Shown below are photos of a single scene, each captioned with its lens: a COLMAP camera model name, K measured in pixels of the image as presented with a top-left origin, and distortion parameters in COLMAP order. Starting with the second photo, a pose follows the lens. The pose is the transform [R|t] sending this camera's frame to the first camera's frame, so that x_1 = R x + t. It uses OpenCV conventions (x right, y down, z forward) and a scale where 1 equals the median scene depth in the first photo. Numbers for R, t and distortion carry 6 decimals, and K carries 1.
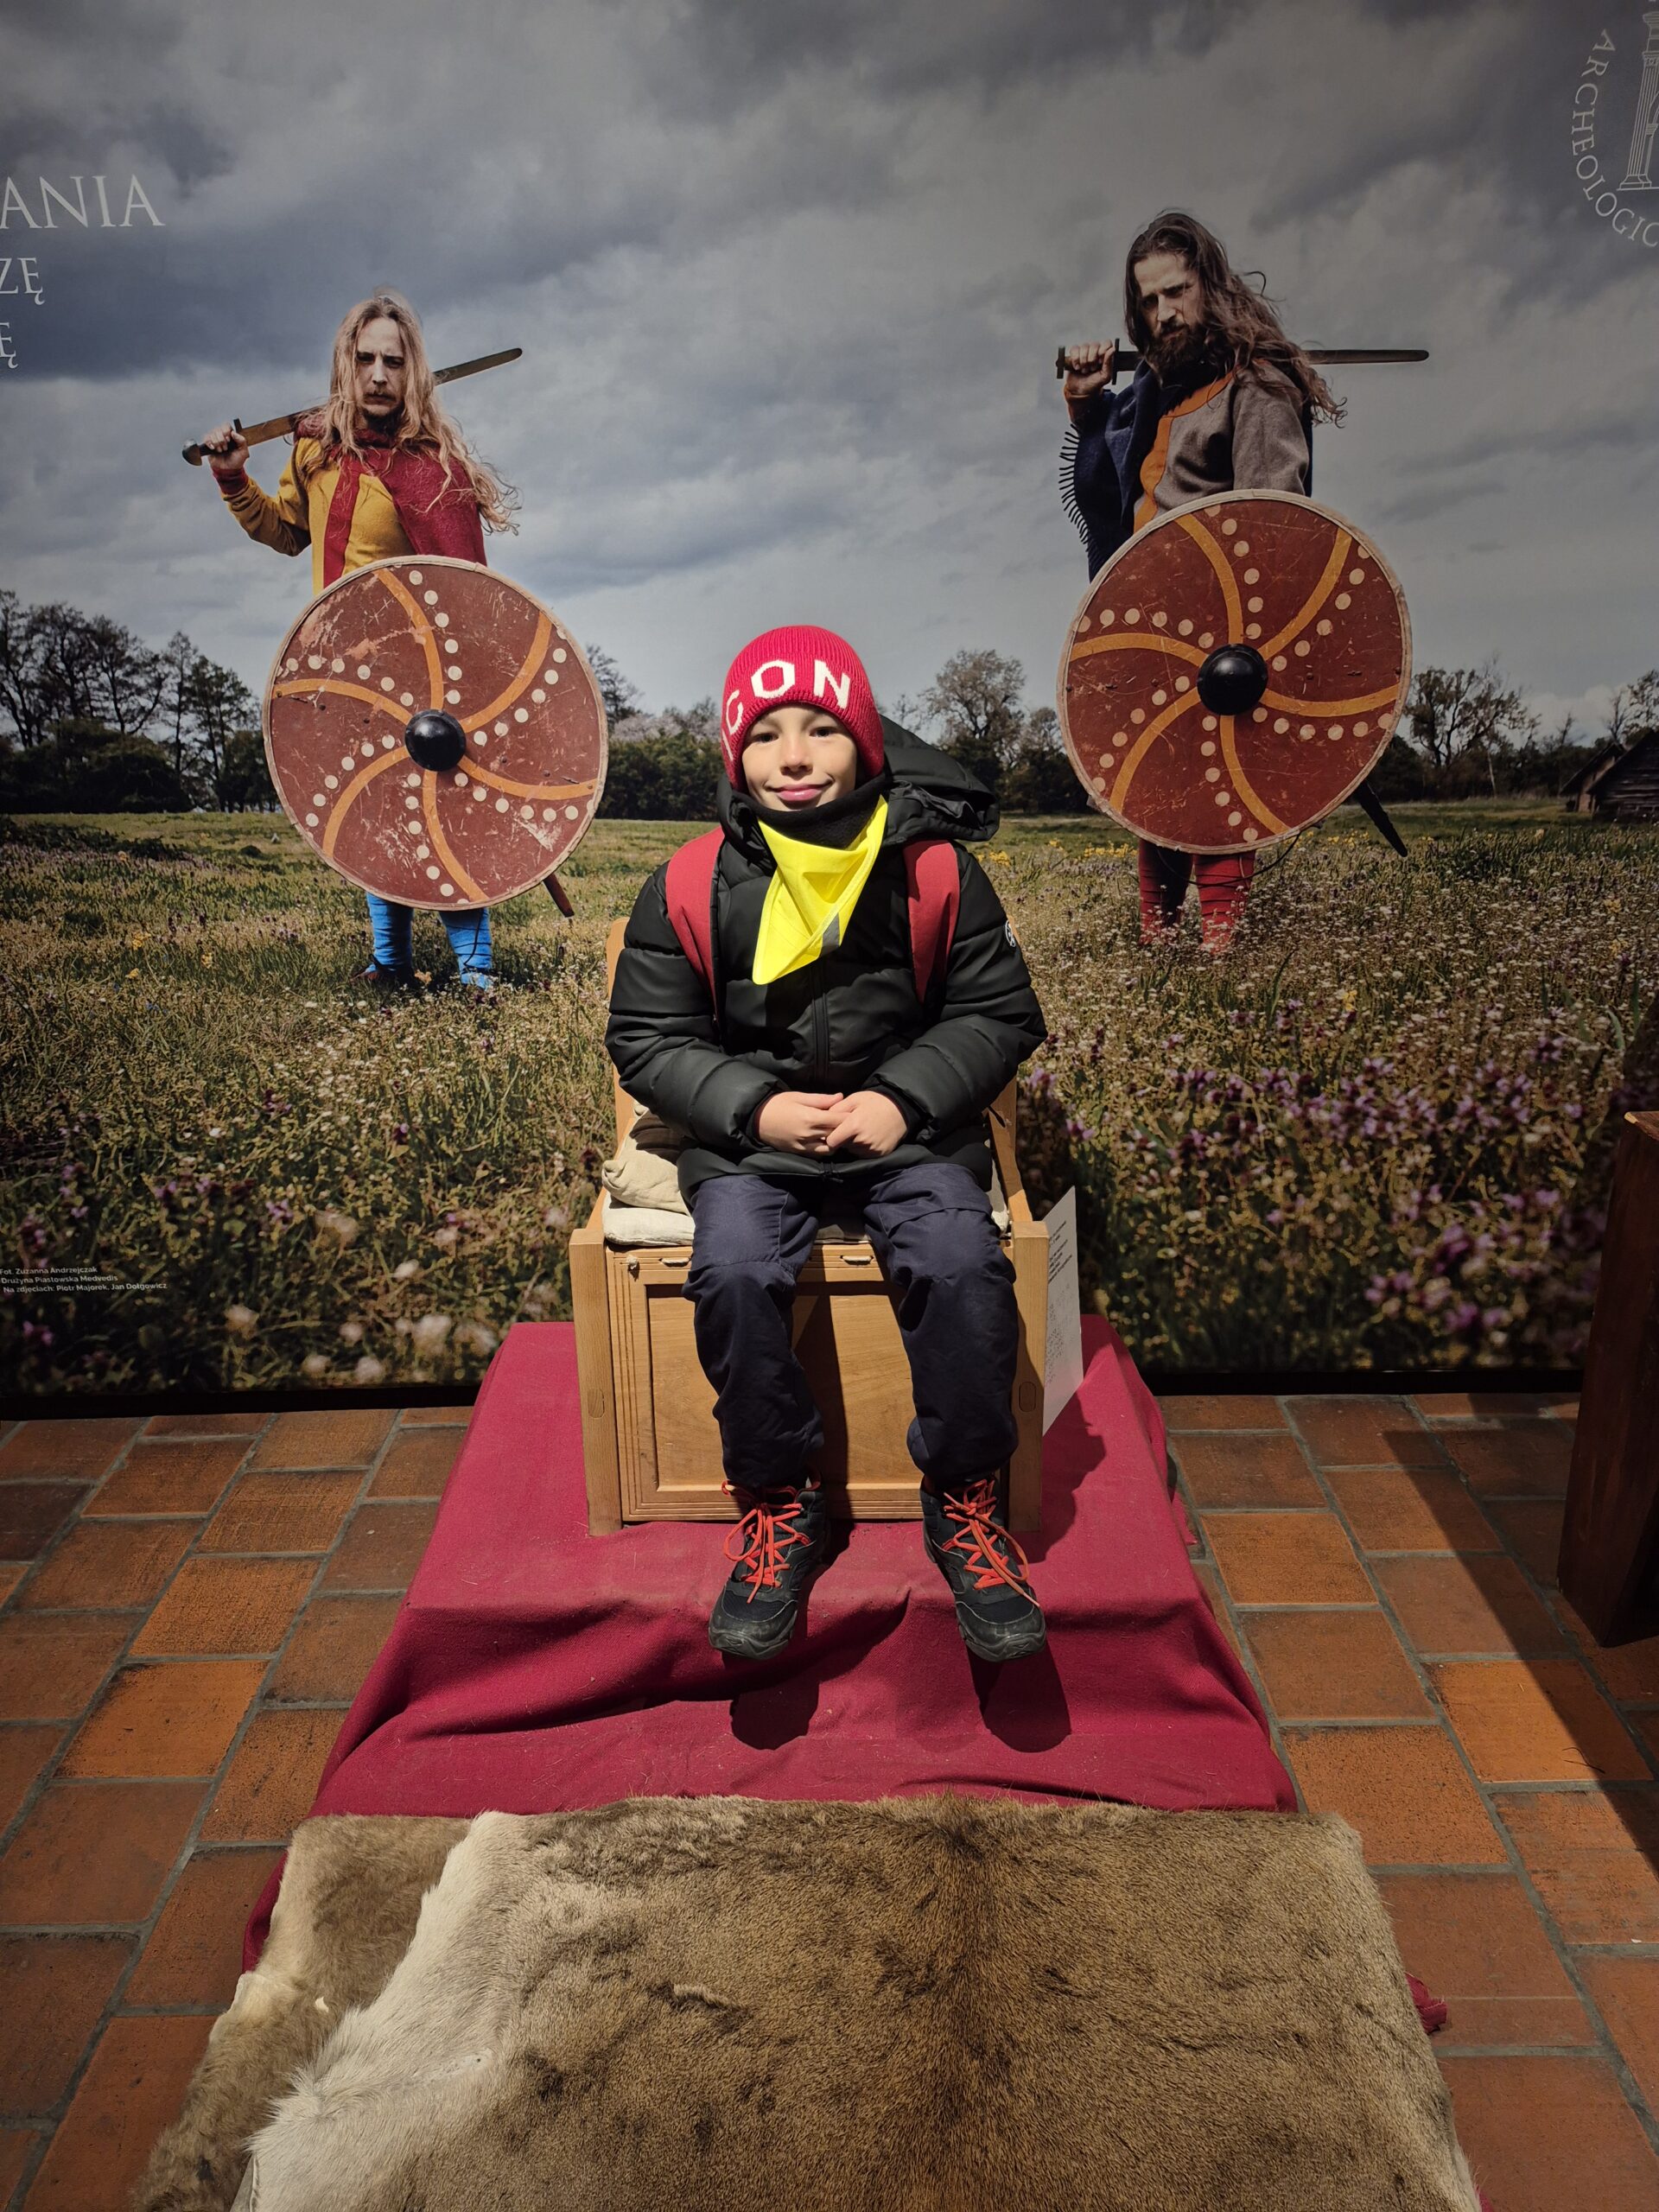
lens RADIAL K [[1578.6, 0, 816.4], [0, 1578.6, 1104.8], [0, 0, 1]] dist [0.099456, -0.159223]
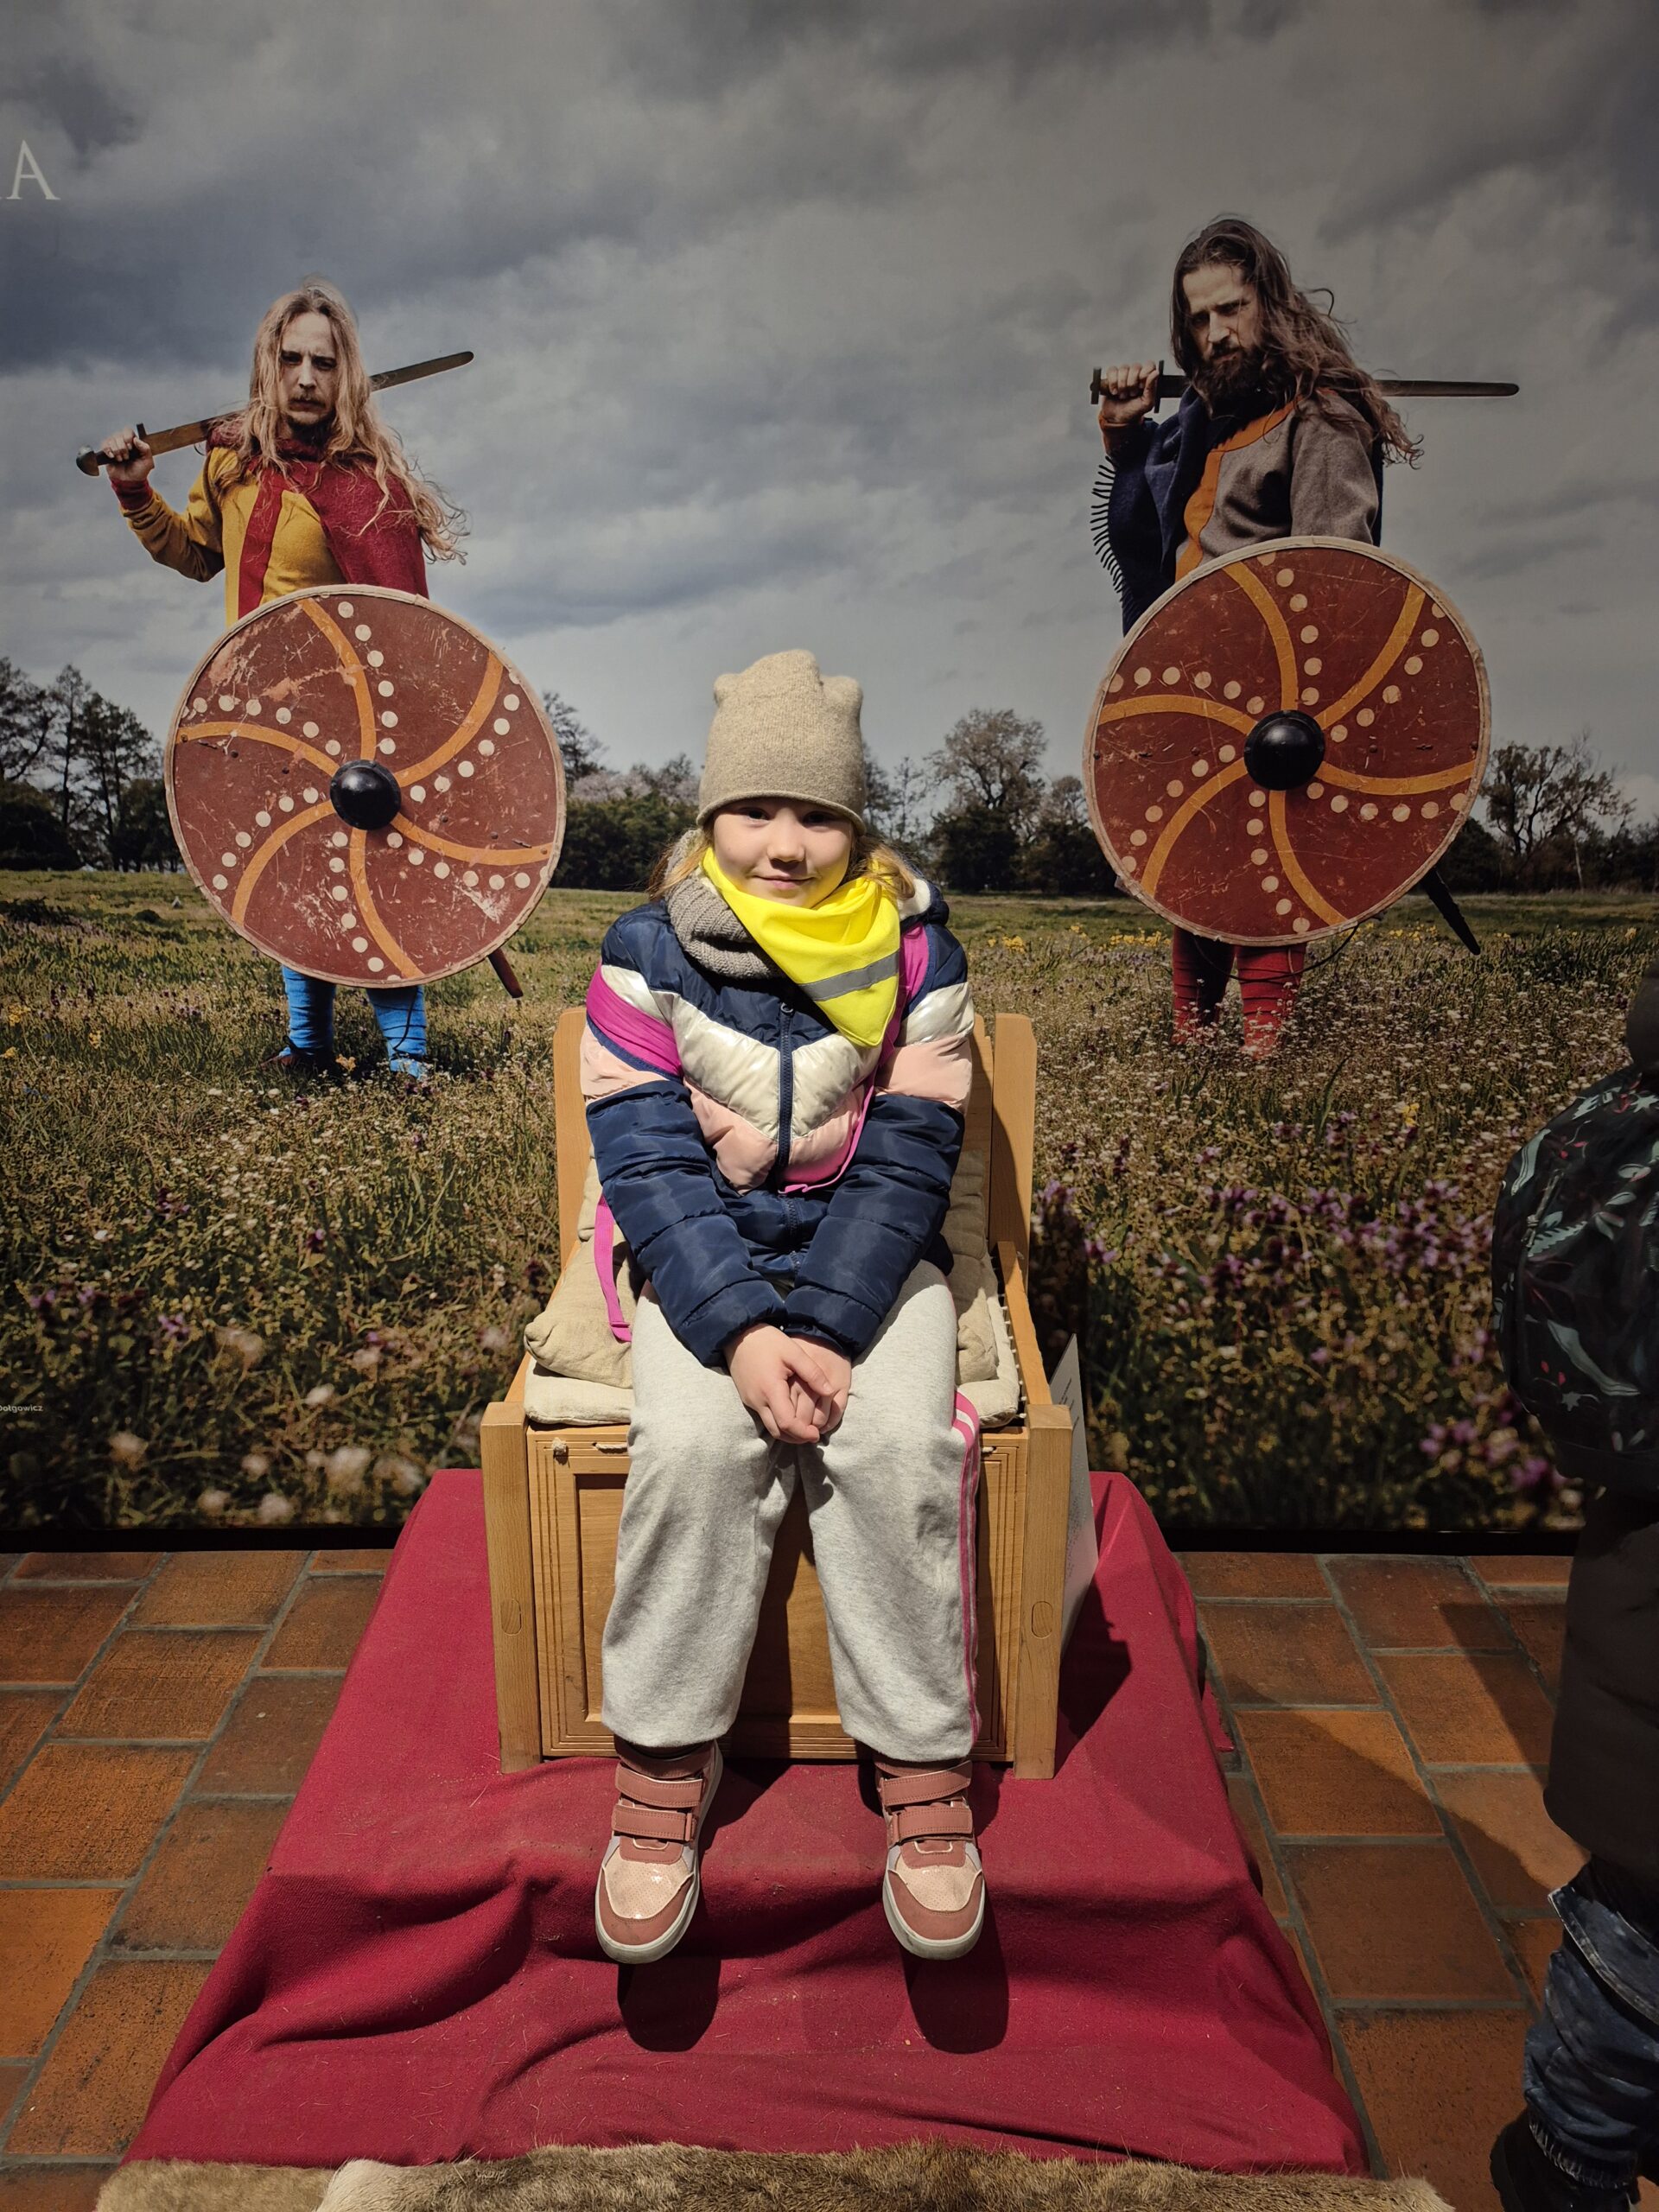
lens RADIAL K [[1521.4, 0, 834.6], [0, 1521.4, 1049.9], [0, 0, 1]] dist [0.087455, -0.136841]
pose [[0.999660, 0.022780, 0.012709, 0.008083], [-0.022263, 0.998975, -0.039417, -0.063688], [-0.013594, 0.039121, 0.999142, 0.170290]]
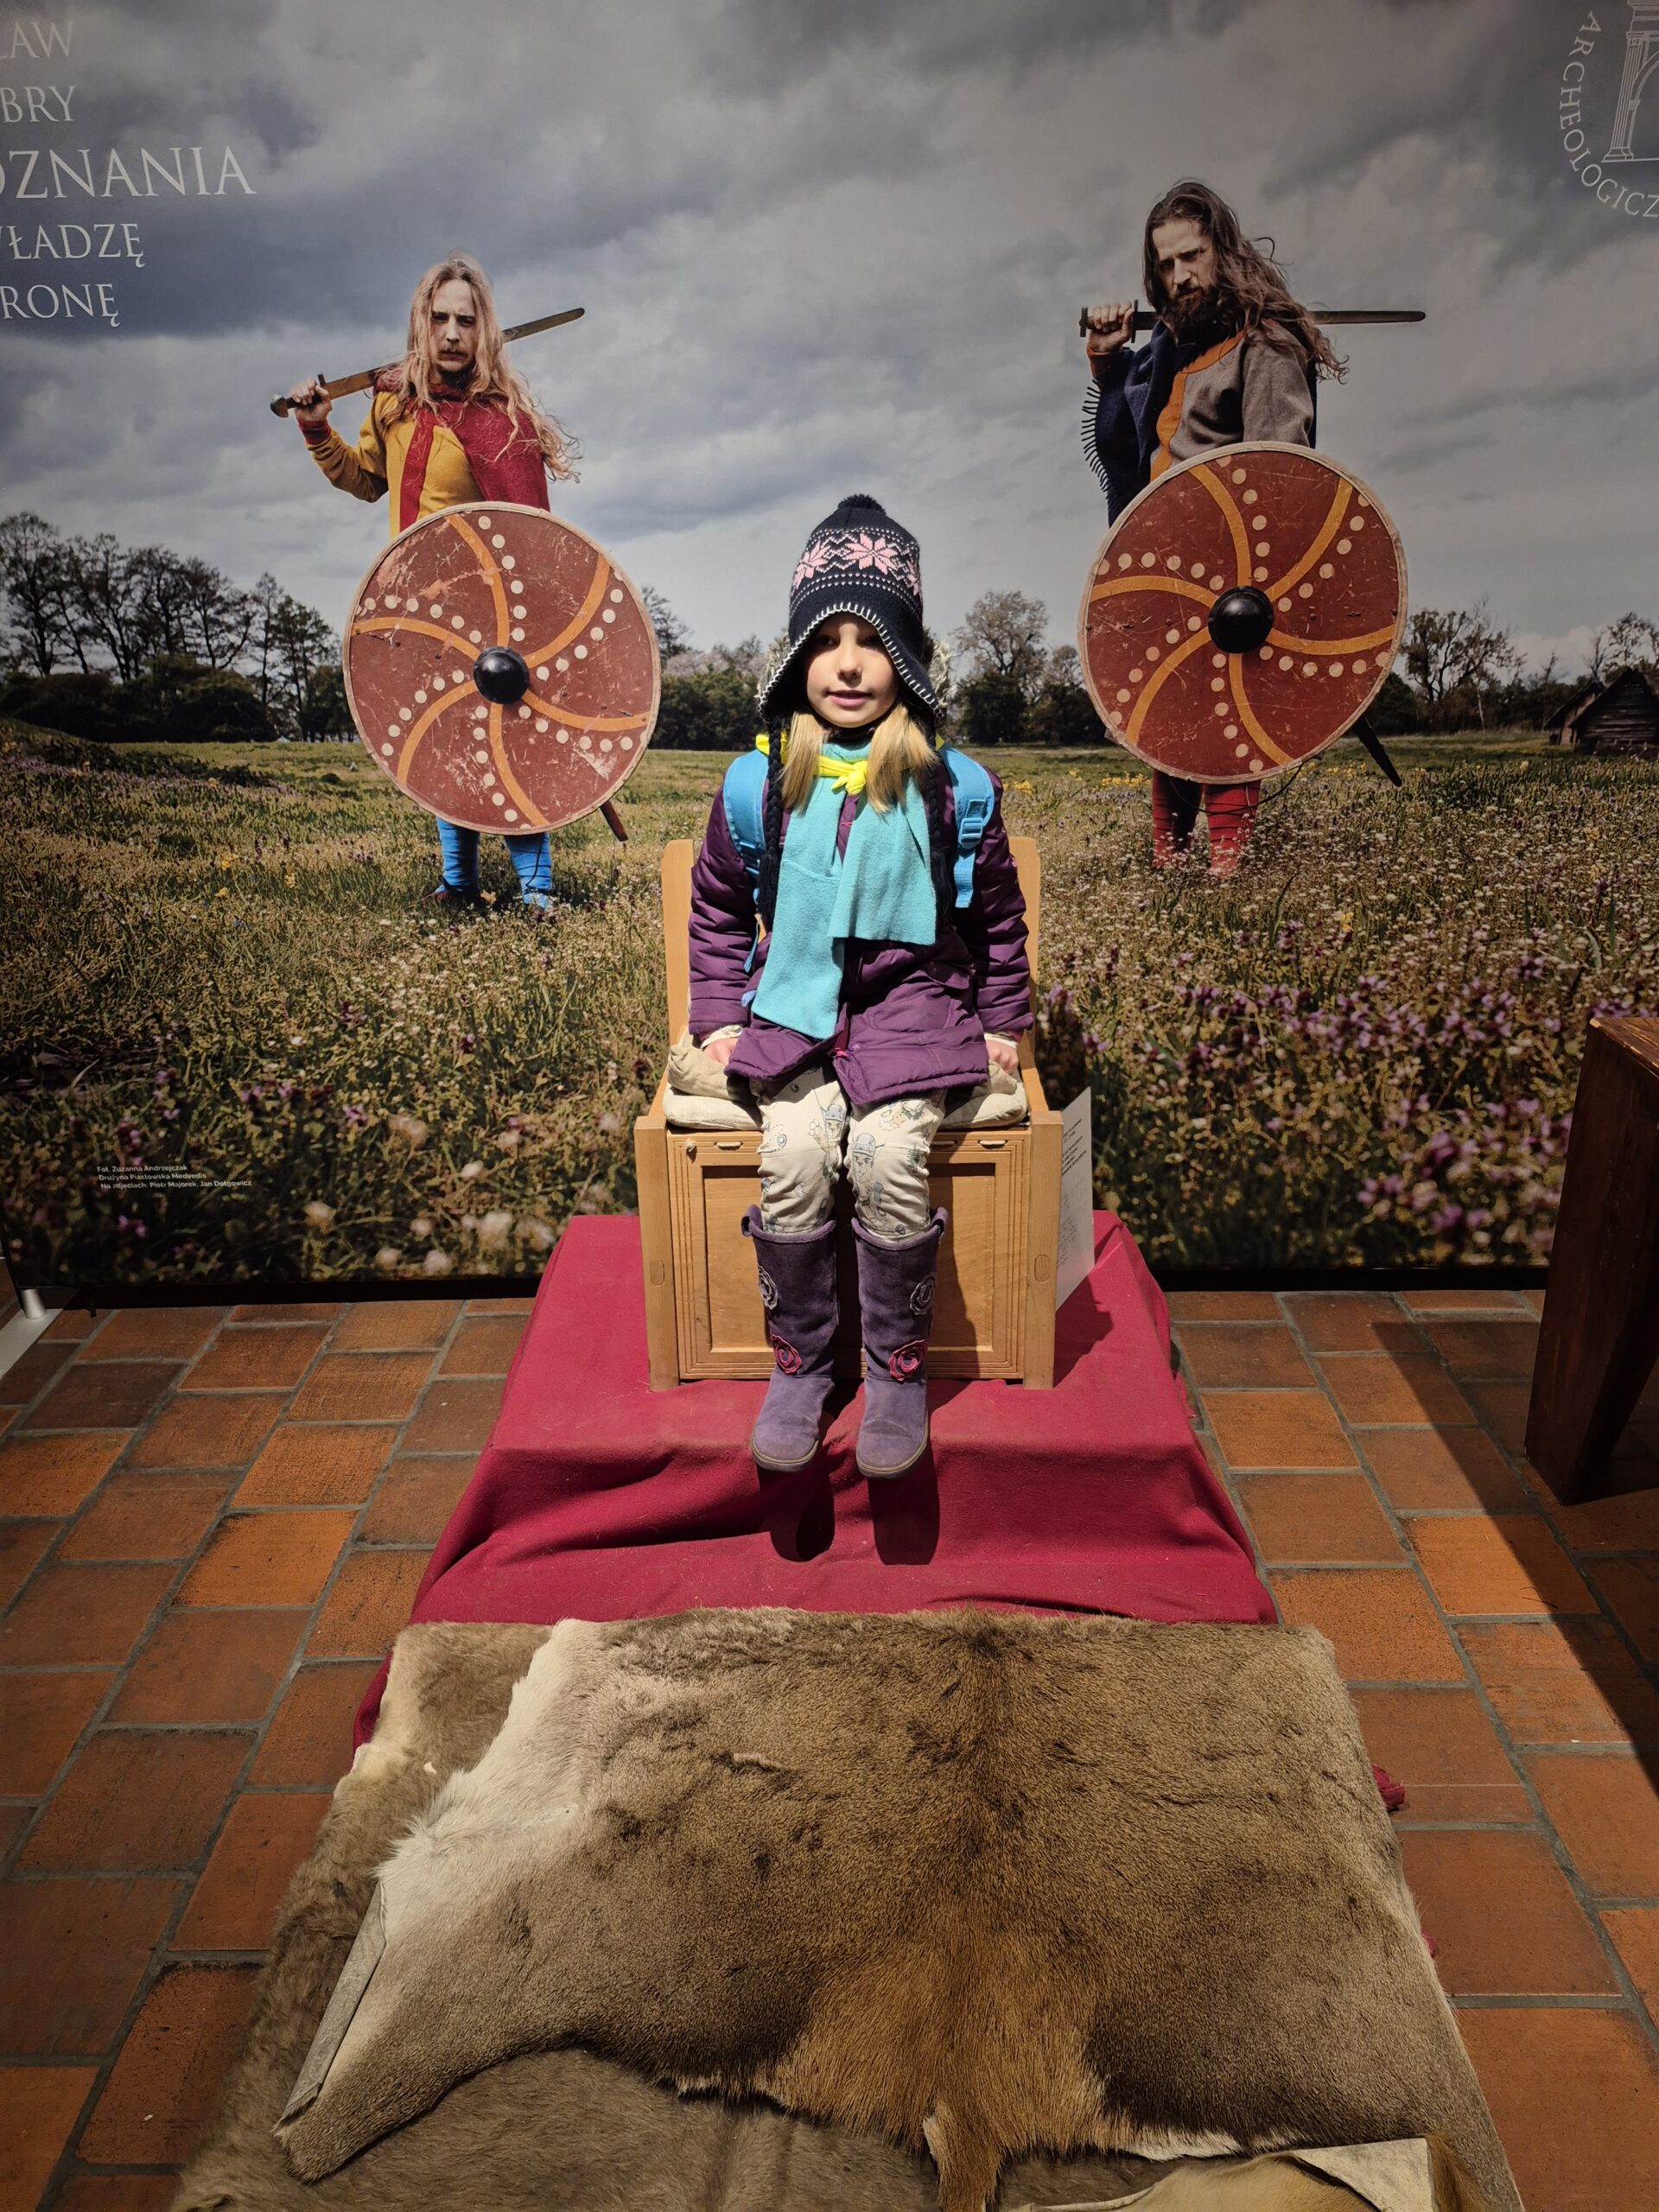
lens RADIAL K [[1607.2, 0, 820.8], [0, 1607.2, 1119.9], [0, 0, 1]] dist [0.102737, -0.174864]
pose [[0.999965, 0.004636, -0.007030, -0.013352], [-0.004382, 0.999352, 0.035716, 0.032598], [0.007191, -0.035684, 0.999337, -0.110027]]
